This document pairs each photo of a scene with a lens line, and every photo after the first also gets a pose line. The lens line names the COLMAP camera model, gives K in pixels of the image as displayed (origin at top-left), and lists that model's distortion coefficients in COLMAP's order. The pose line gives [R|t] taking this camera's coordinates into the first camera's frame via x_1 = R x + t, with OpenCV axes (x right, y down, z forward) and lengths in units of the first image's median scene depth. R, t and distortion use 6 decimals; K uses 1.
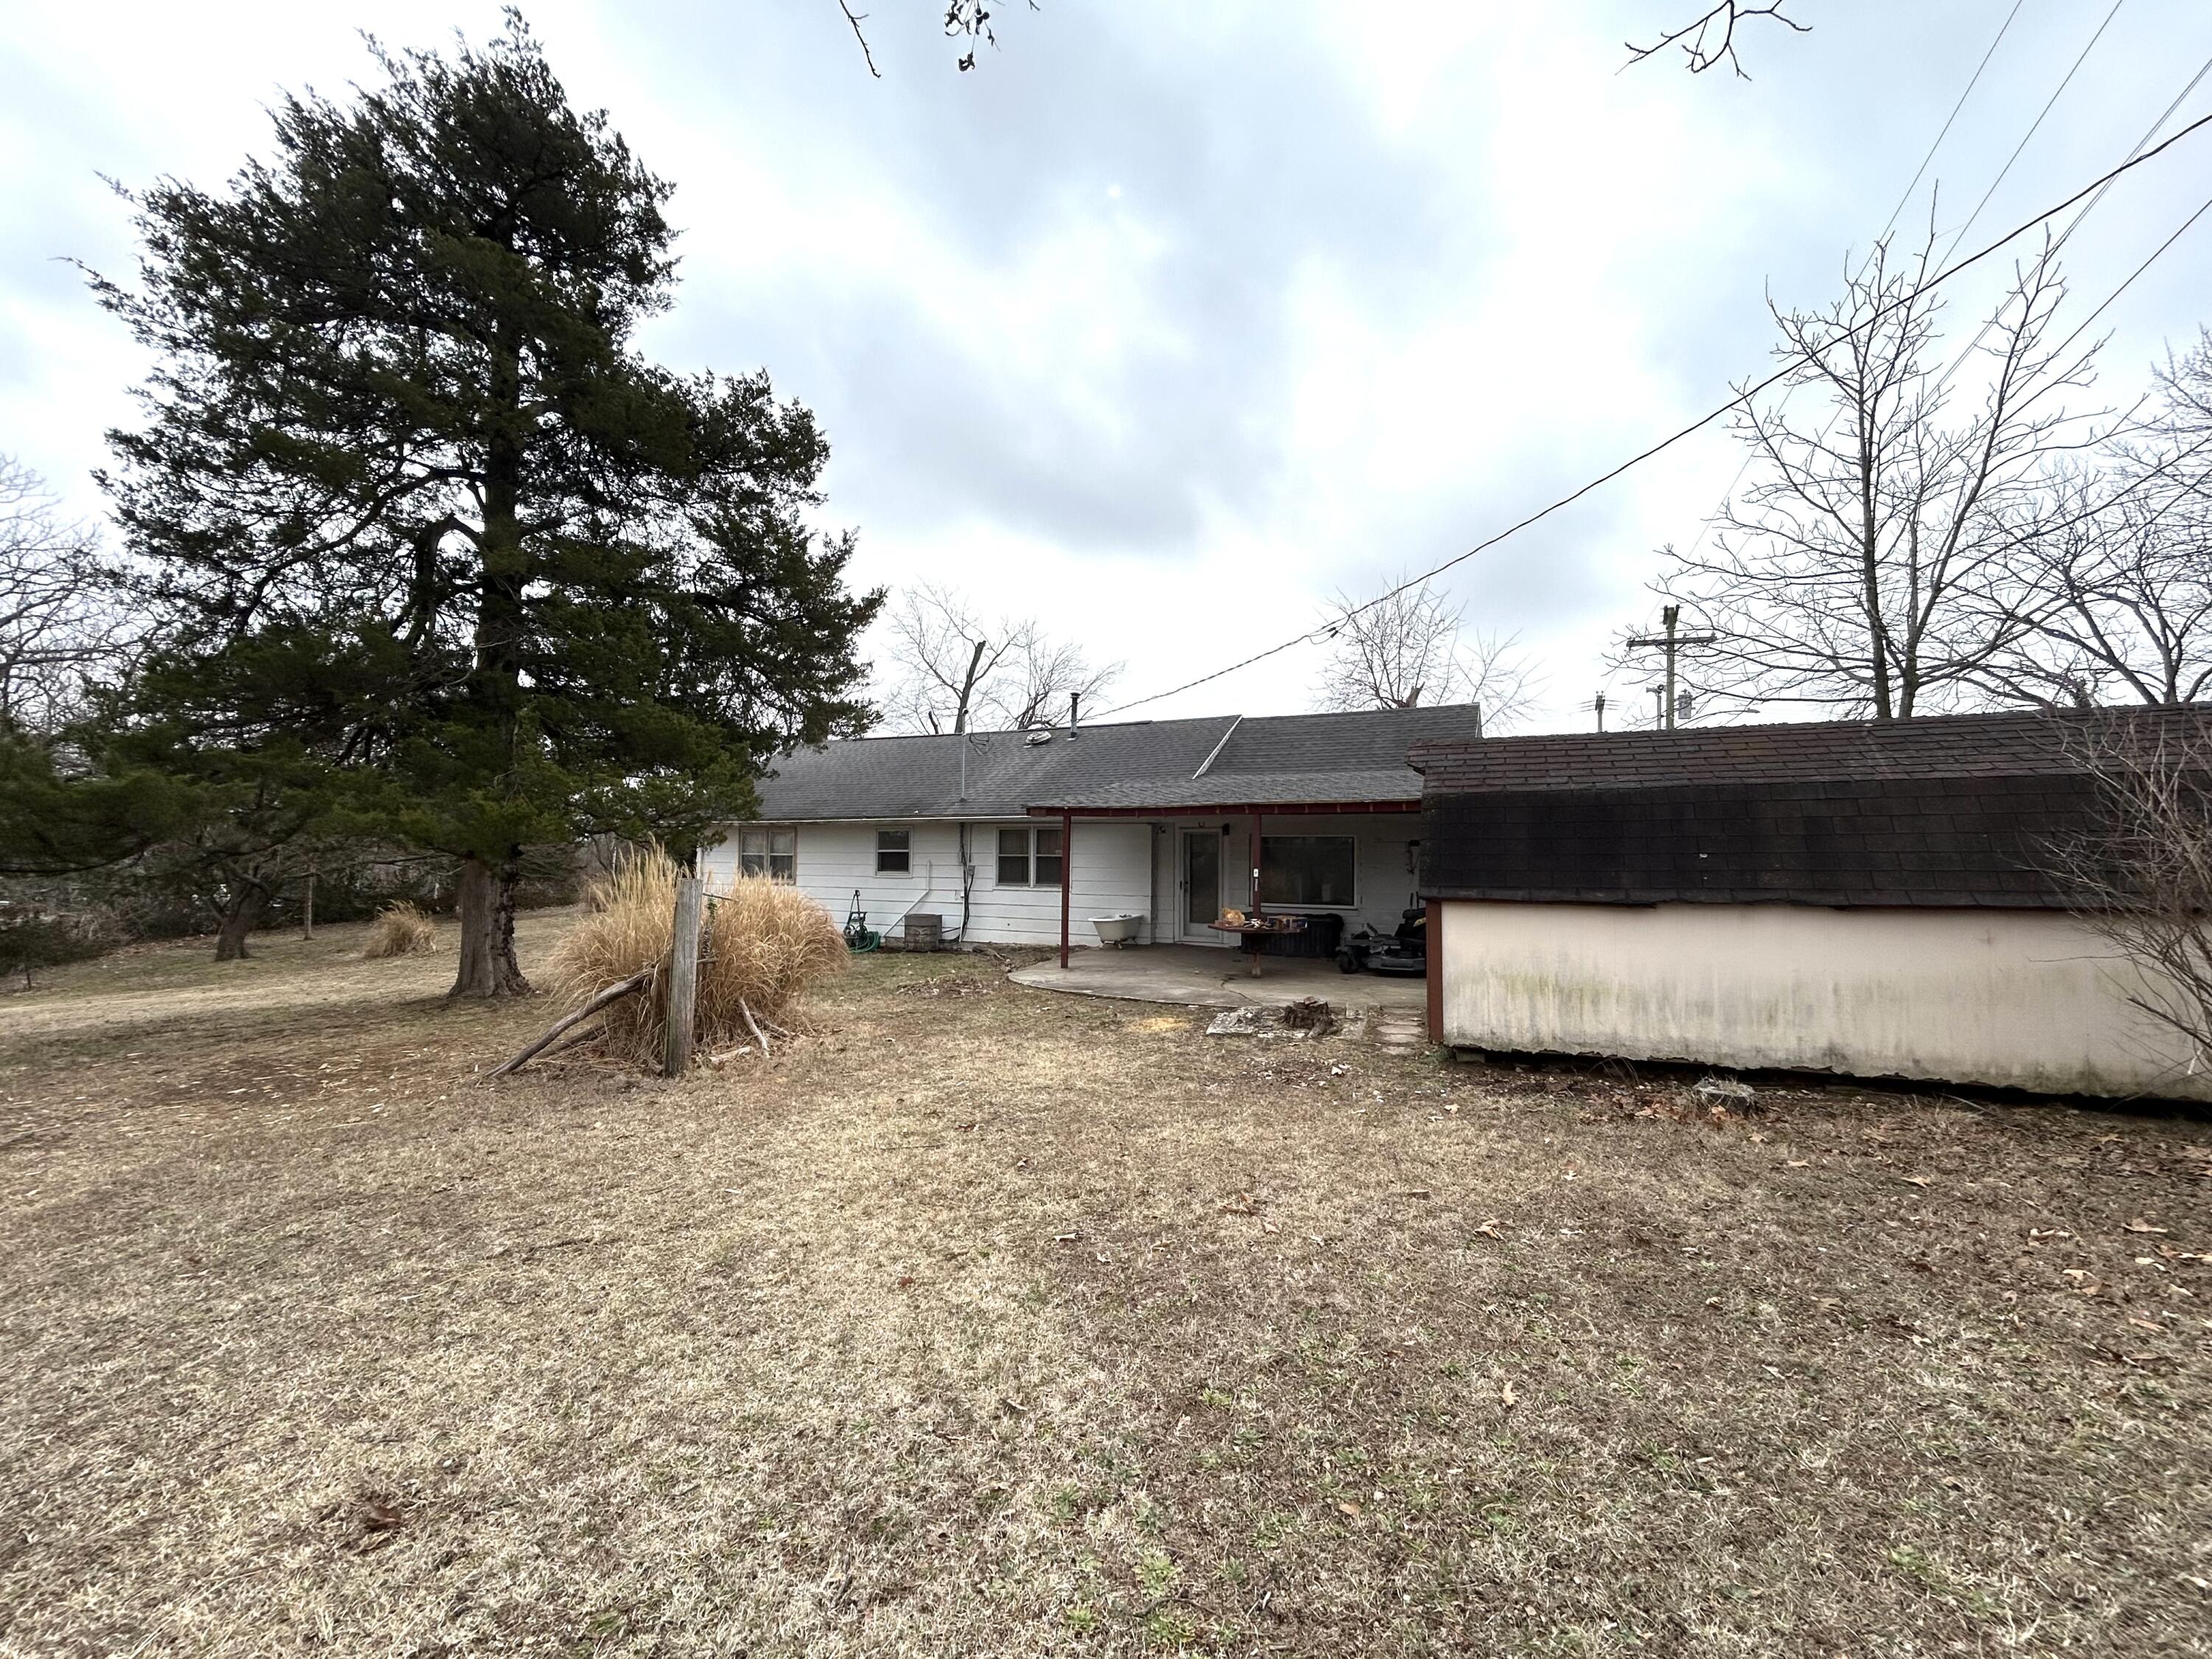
lens RADIAL K [[900.7, 0, 1109.1], [0, 900.7, 824.8], [0, 0, 1]] dist [-0.001294, 0.000934]
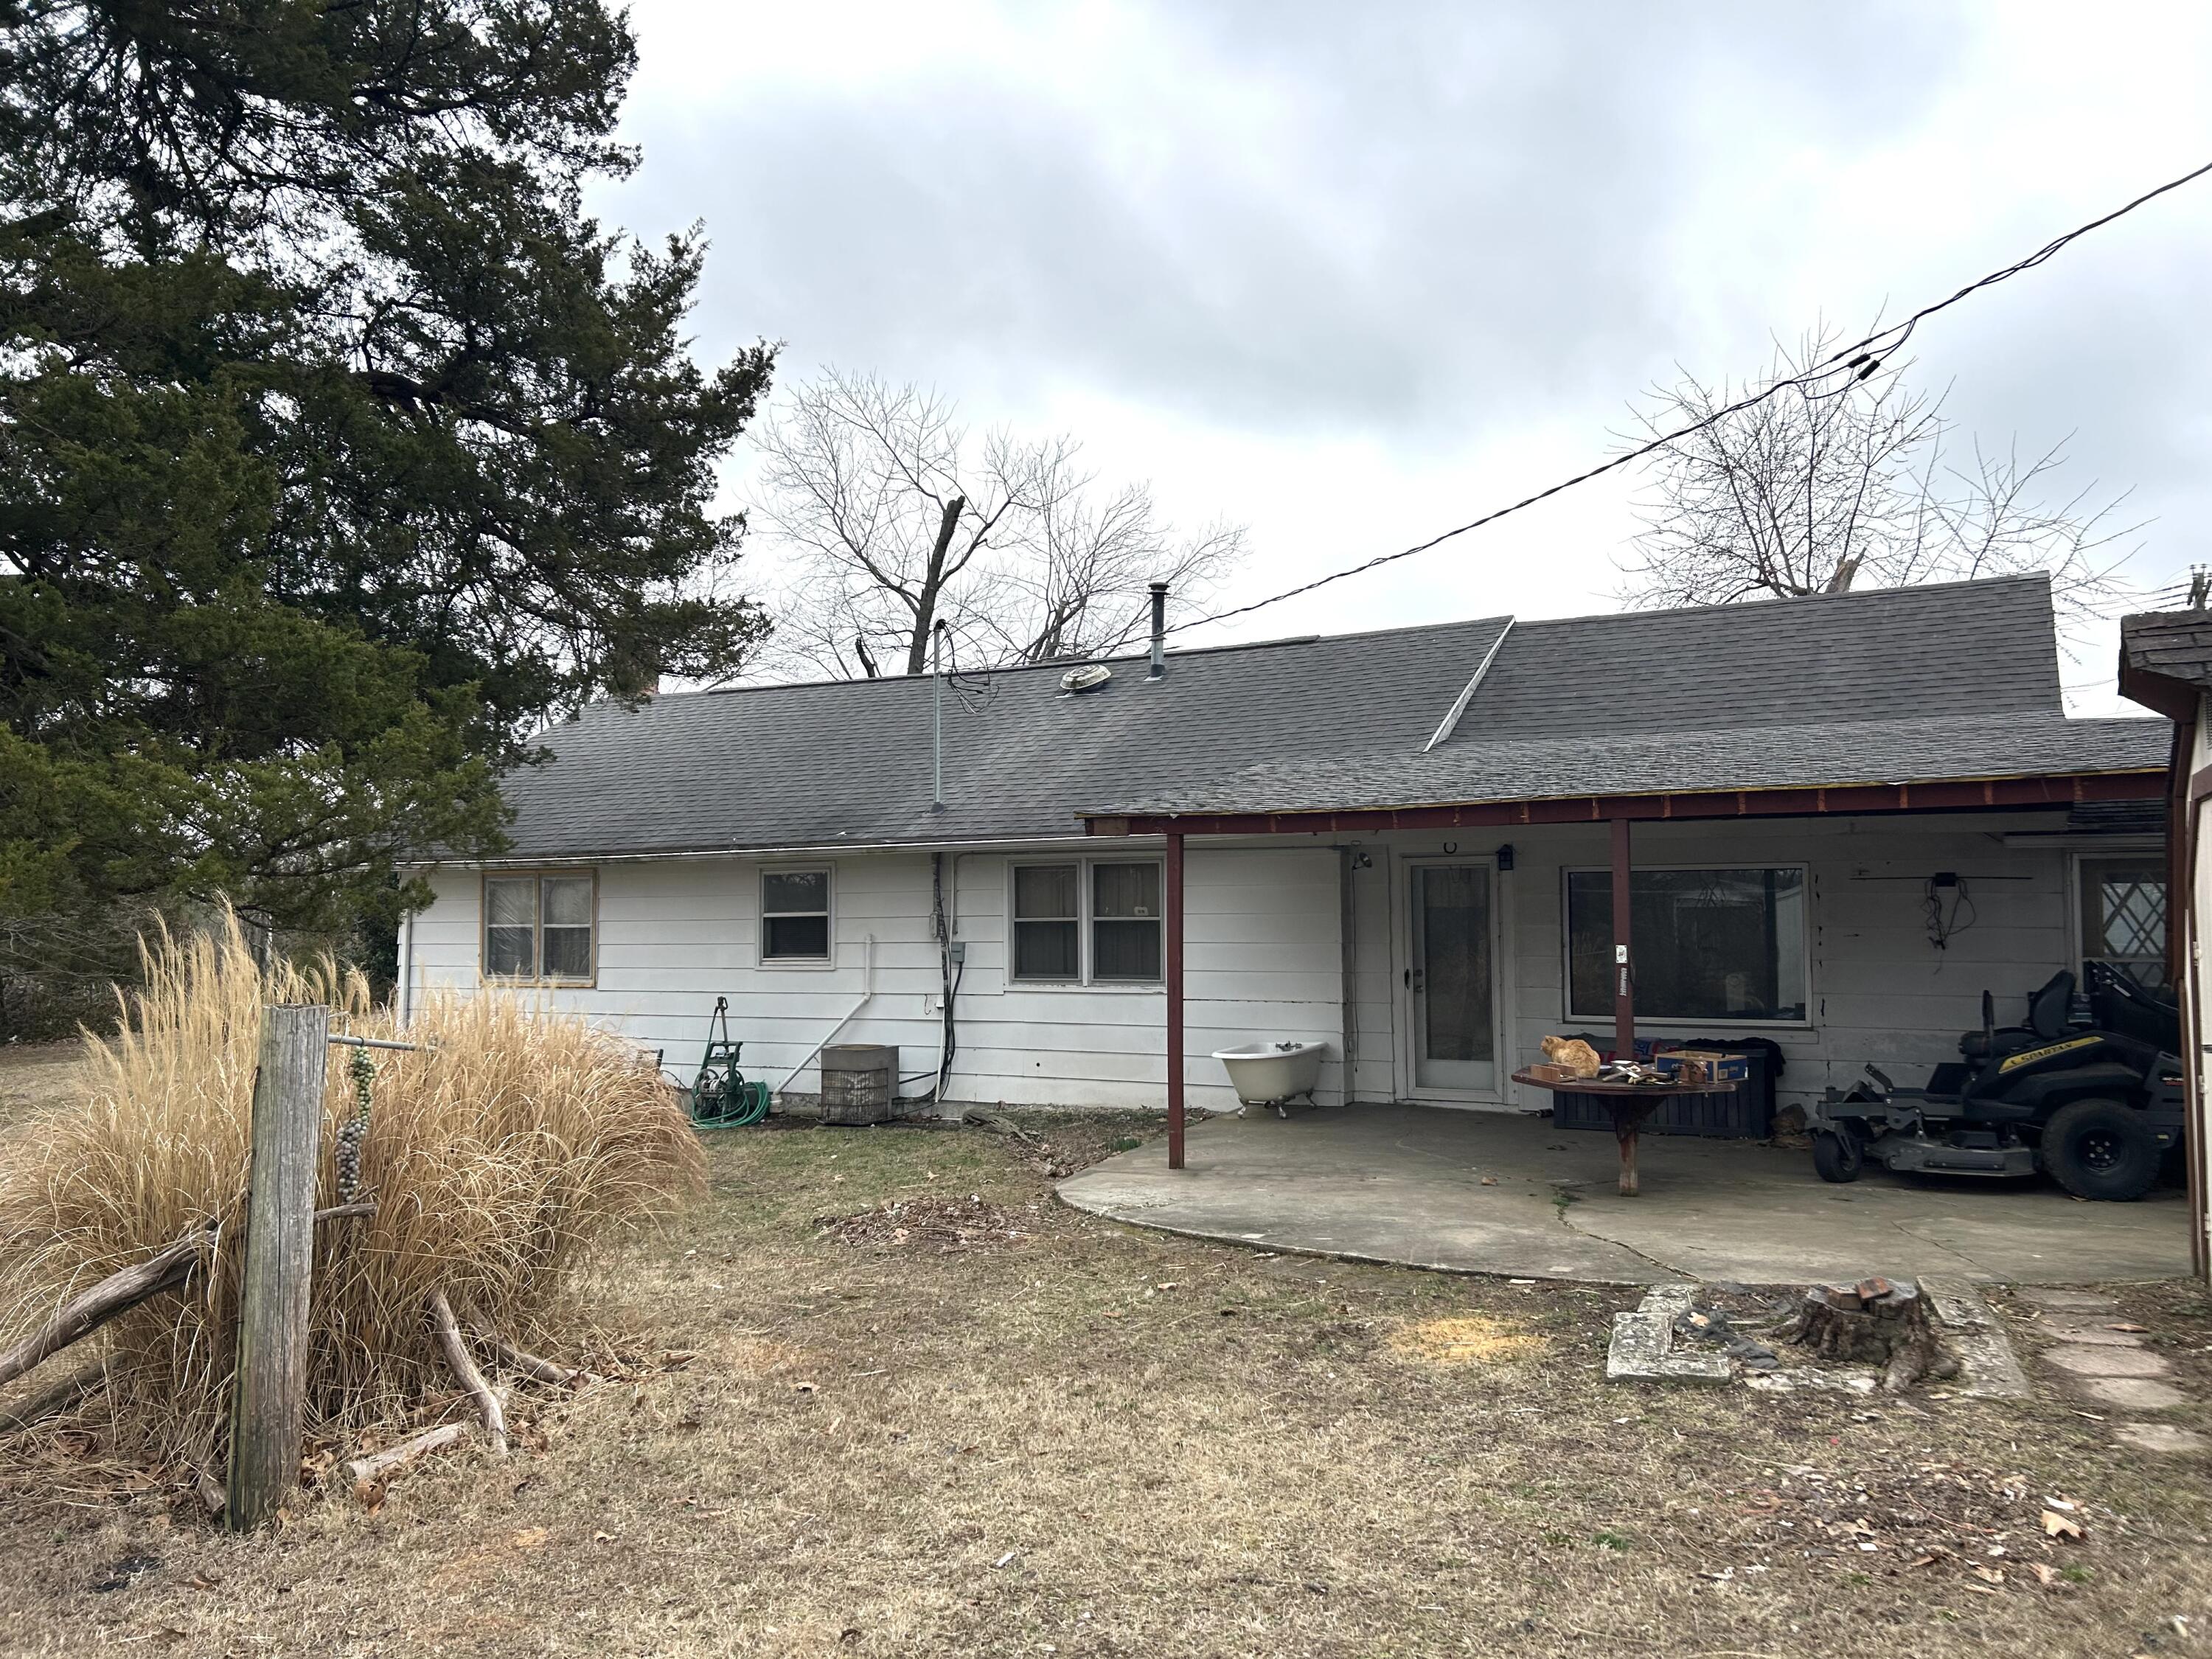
lens RADIAL K [[1619.9, 0, 1106.0], [0, 1619.9, 829.5], [0, 0, 1]] dist [0.073810, -0.067345]
pose [[0.999043, -0.019415, -0.039192, -0.044348], [0.018776, 0.999686, -0.016600, 0.001024], [0.039502, 0.015849, 0.999094, 0.156588]]
